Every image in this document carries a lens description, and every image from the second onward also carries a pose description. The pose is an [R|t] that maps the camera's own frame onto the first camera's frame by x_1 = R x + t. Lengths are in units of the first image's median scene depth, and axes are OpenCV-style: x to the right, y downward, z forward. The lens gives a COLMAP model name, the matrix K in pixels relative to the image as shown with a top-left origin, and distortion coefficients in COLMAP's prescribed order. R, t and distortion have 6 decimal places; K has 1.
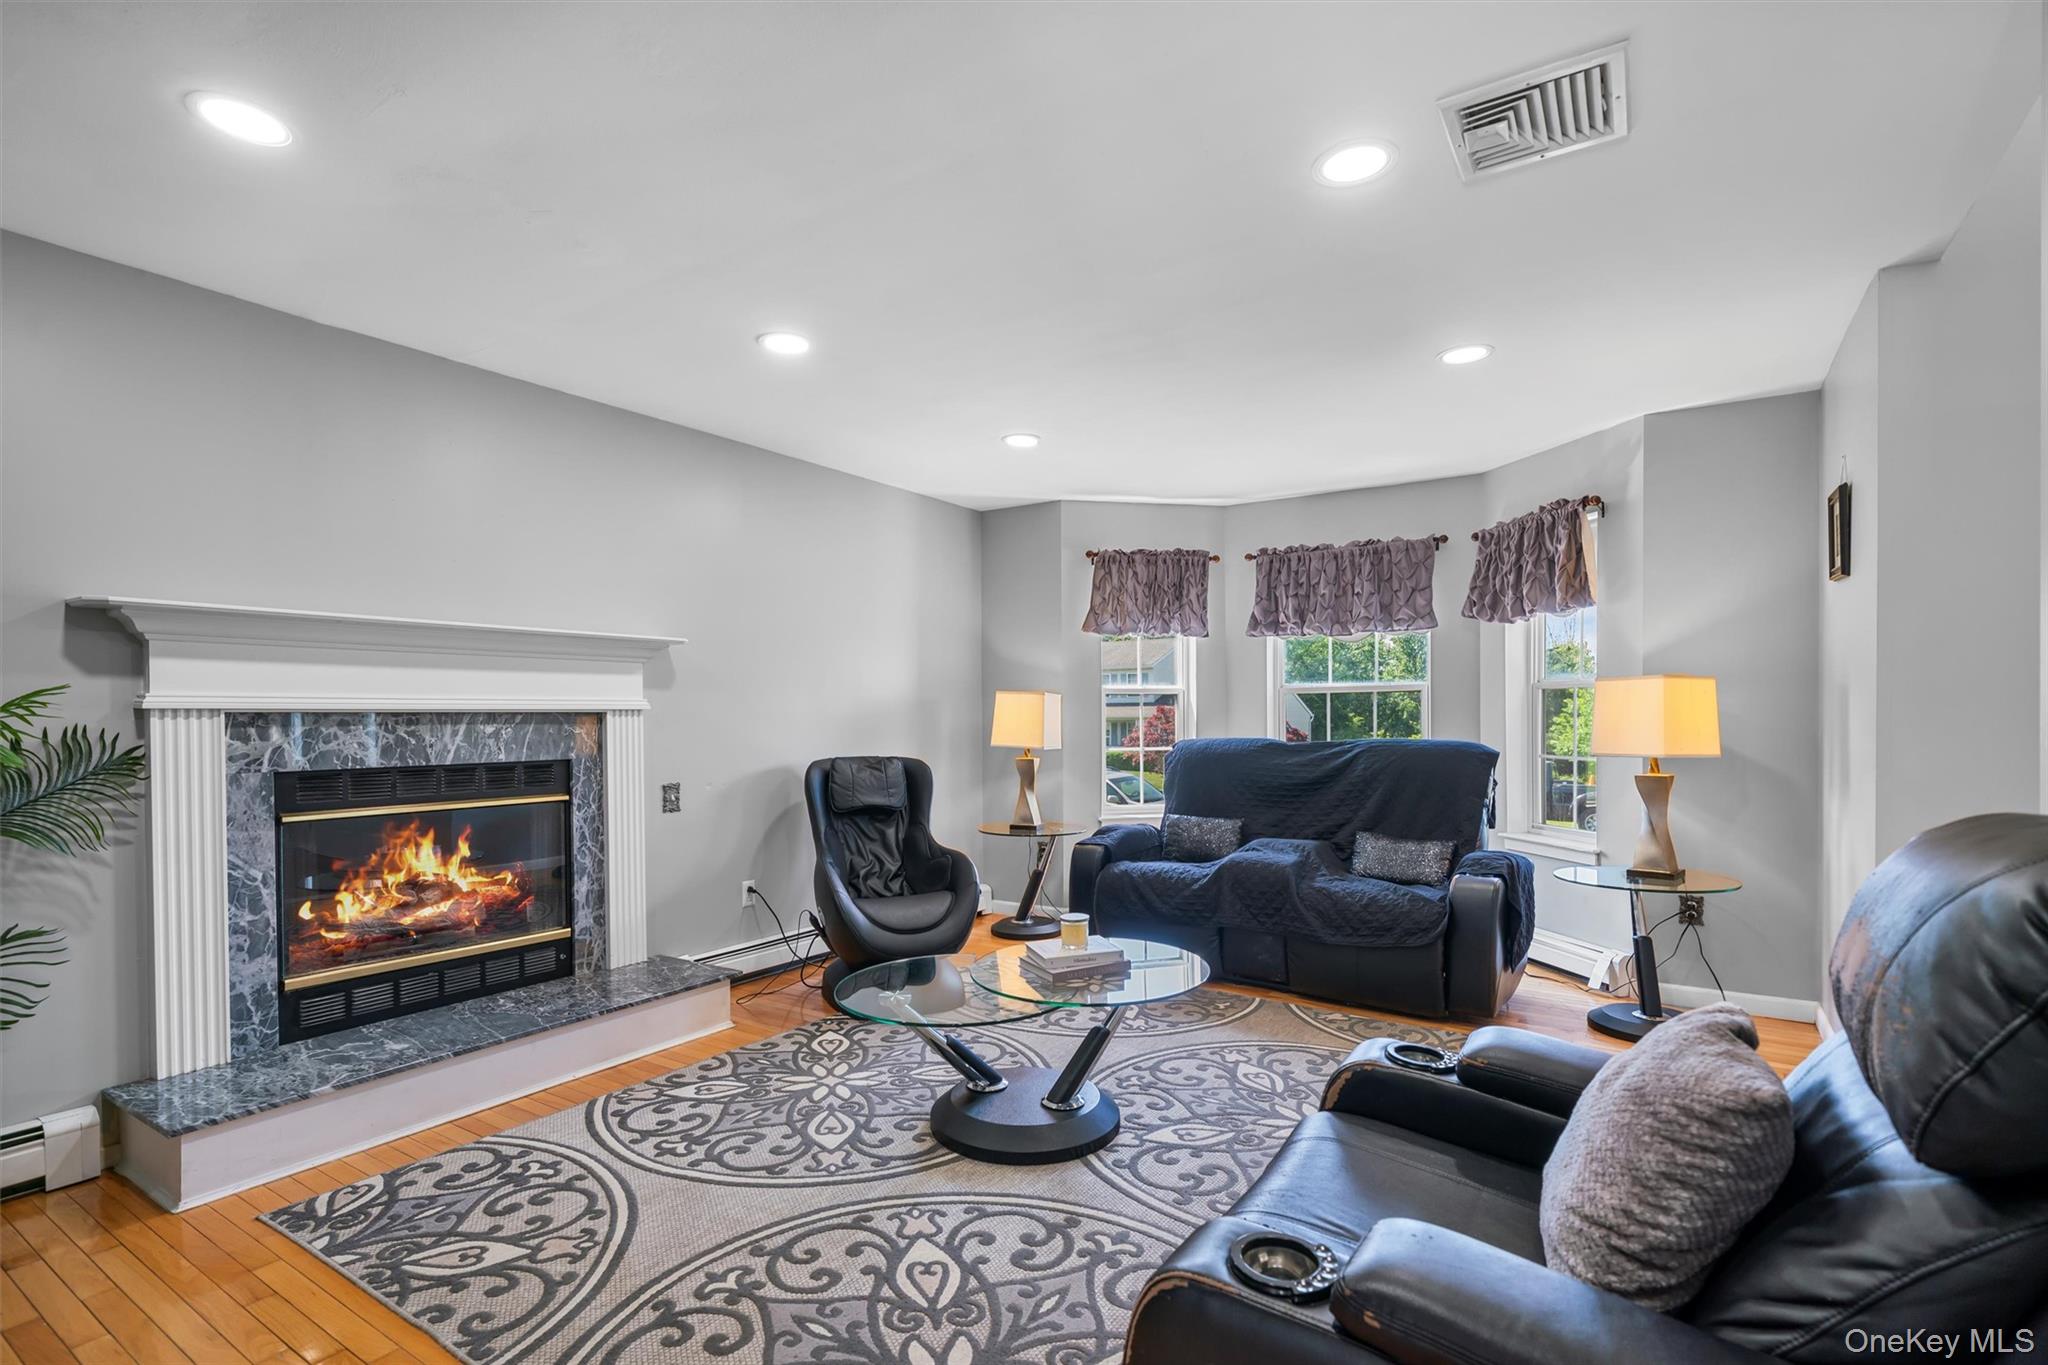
lens RADIAL K [[947.4, 0, 1022.1], [0, 947.4, 731.0], [0, 0, 1]] dist [0.000259, 0.002198]
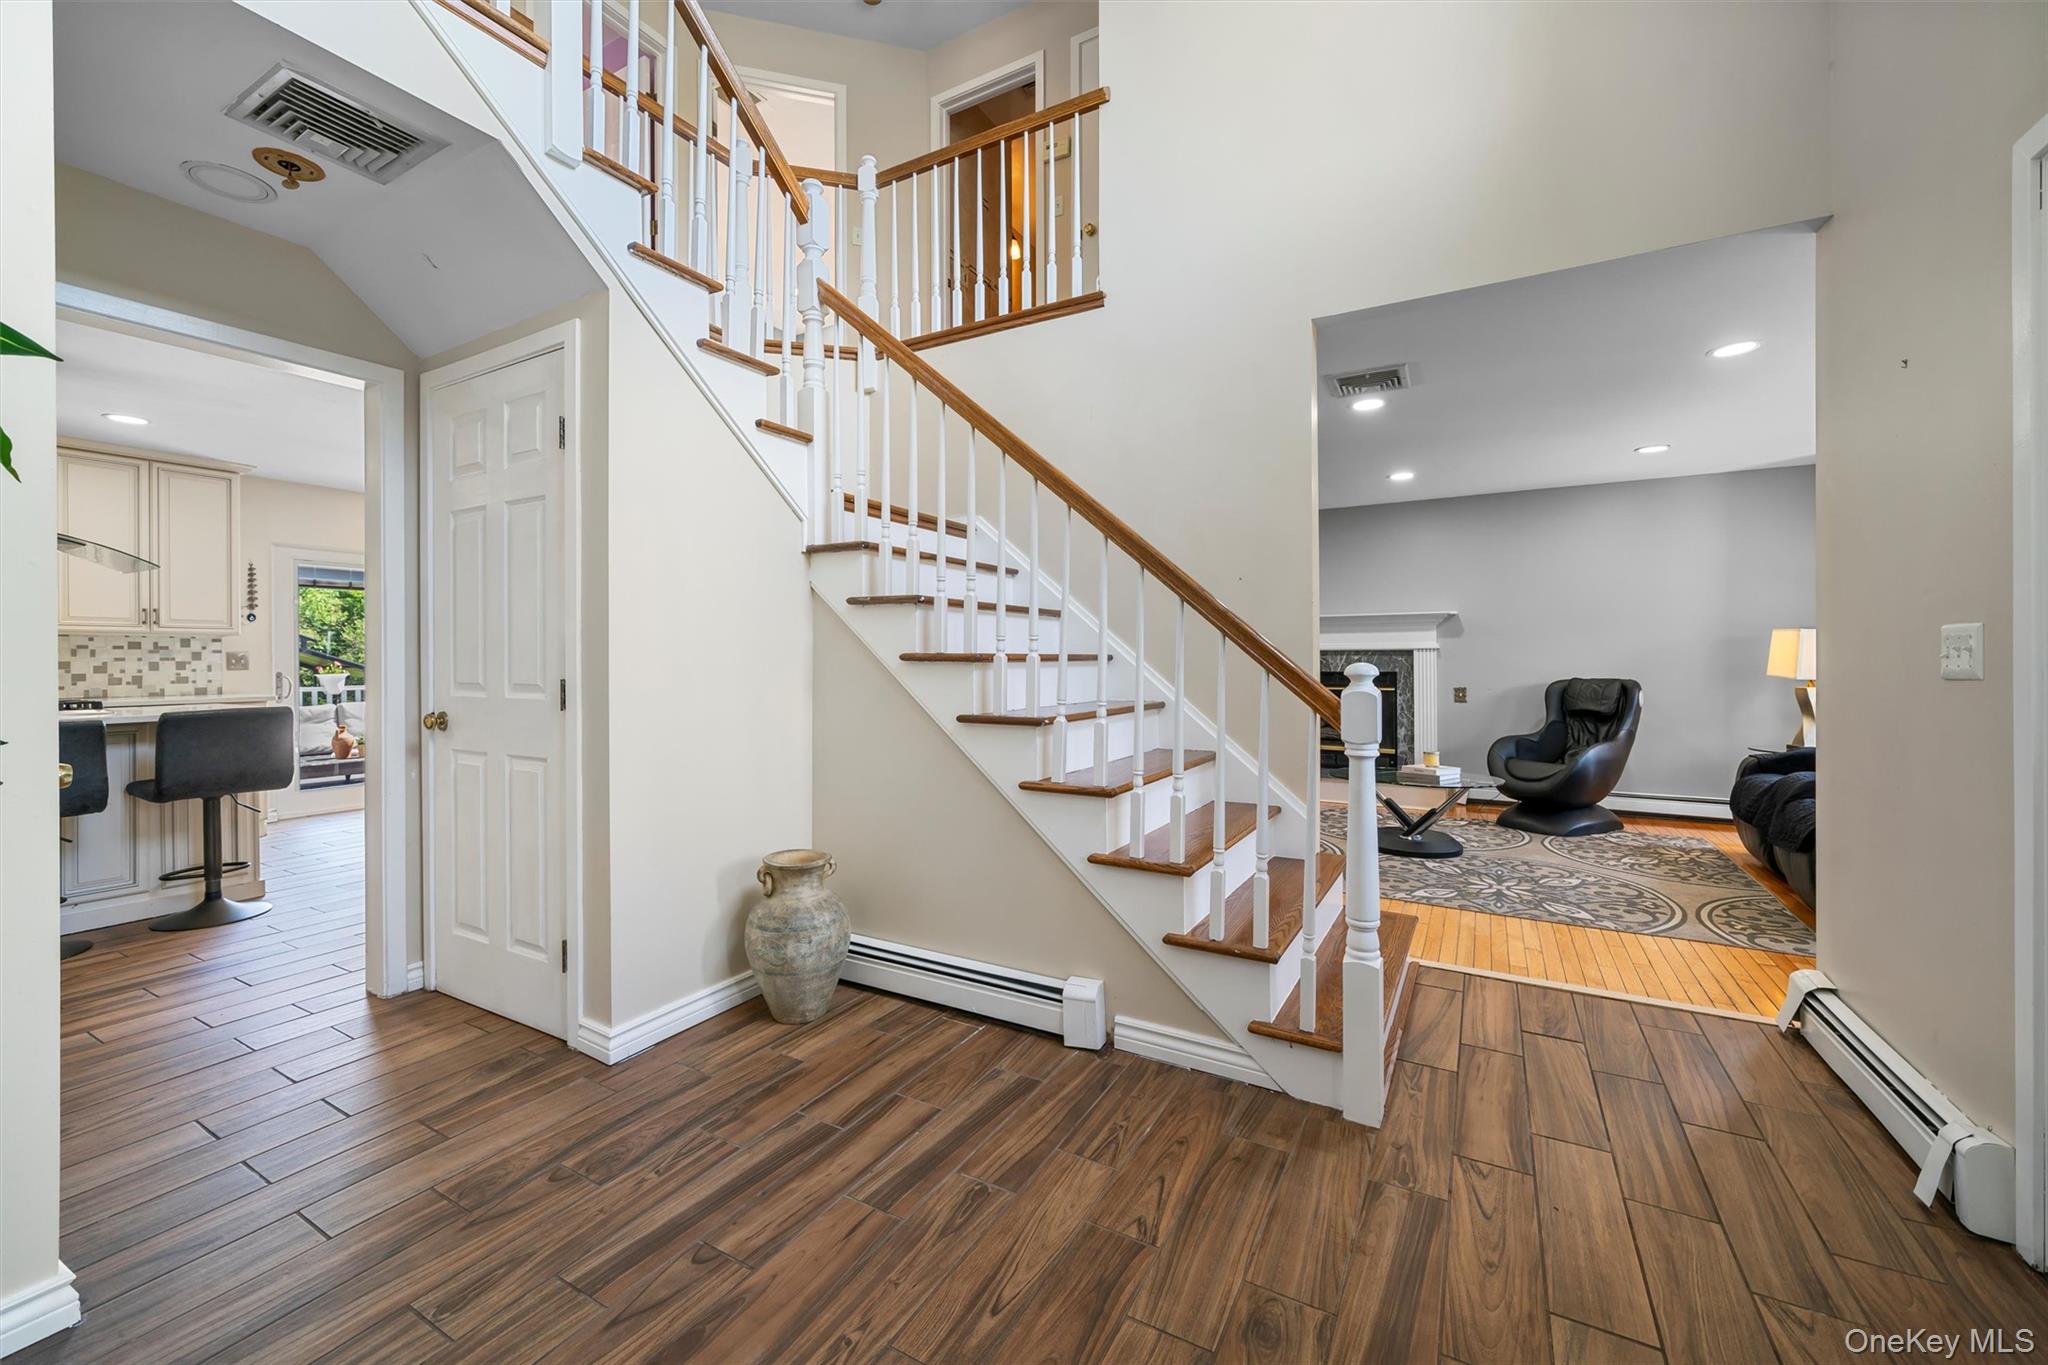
lens RADIAL K [[809.6, 0, 1015.6], [0, 809.6, 658.4], [0, 0, 1]] dist [-0.001802, 0.000137]
pose [[0.059445, 0.001530, -0.998230, 1.395017], [-0.015905, 0.999873, 0.000585, 0.012367], [0.998105, 0.015842, 0.059462, 0.025365]]
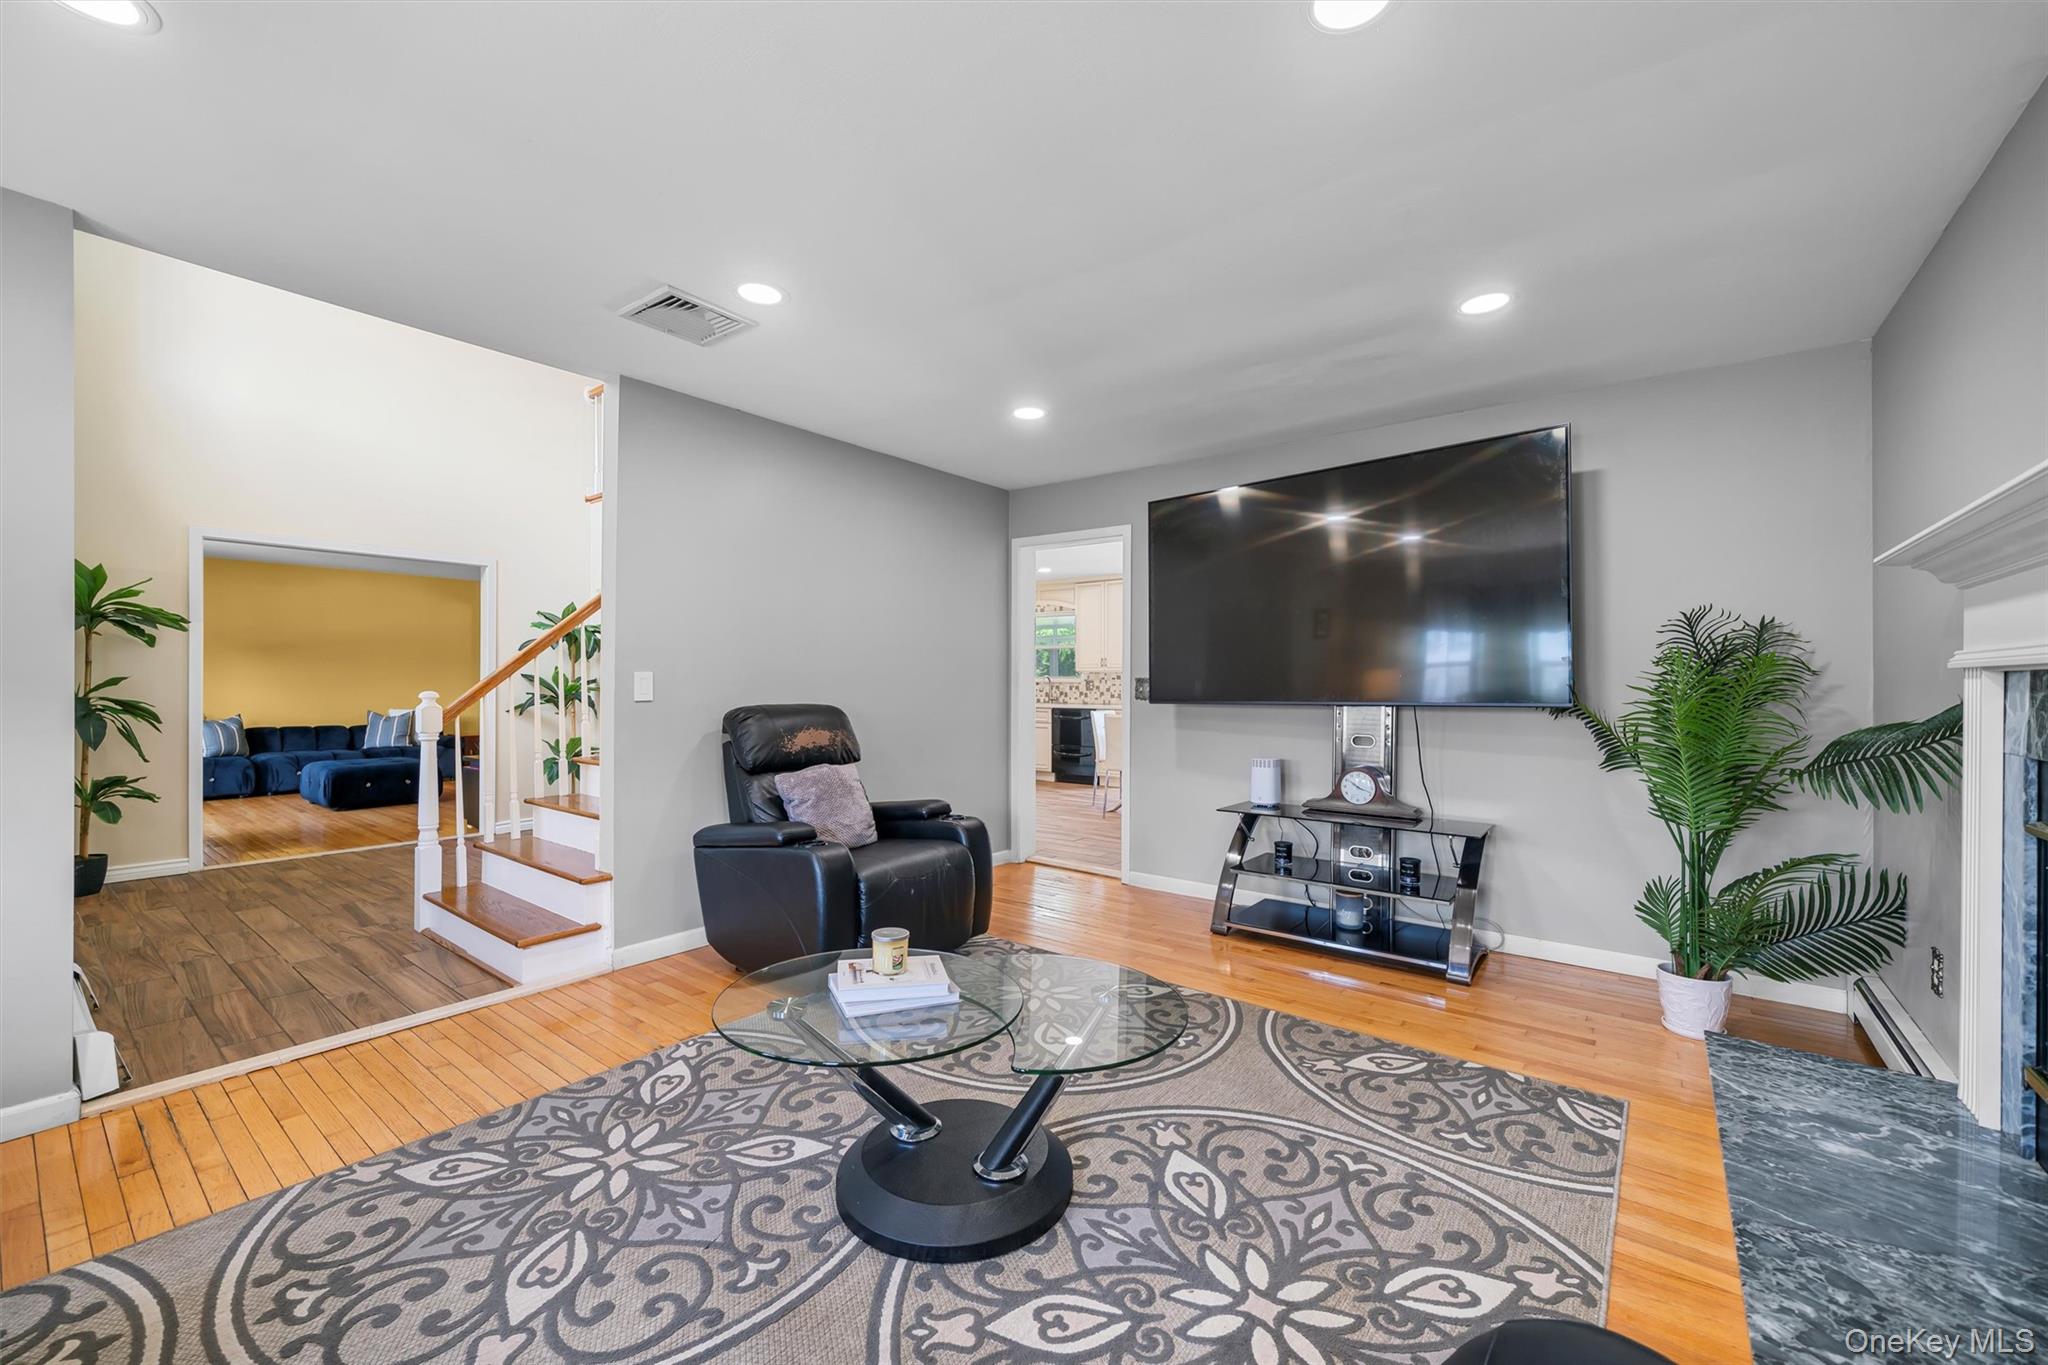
lens RADIAL K [[809.6, 0, 1011.6], [0, 809.6, 680.7], [0, 0, 1]] dist [-0.001802, 0.000137]
pose [[-0.996469, -0.000249, 0.083962, -0.083660], [0.001047, 0.999881, 0.015396, -0.018474], [-0.083956, 0.015429, -0.996350, 1.366605]]
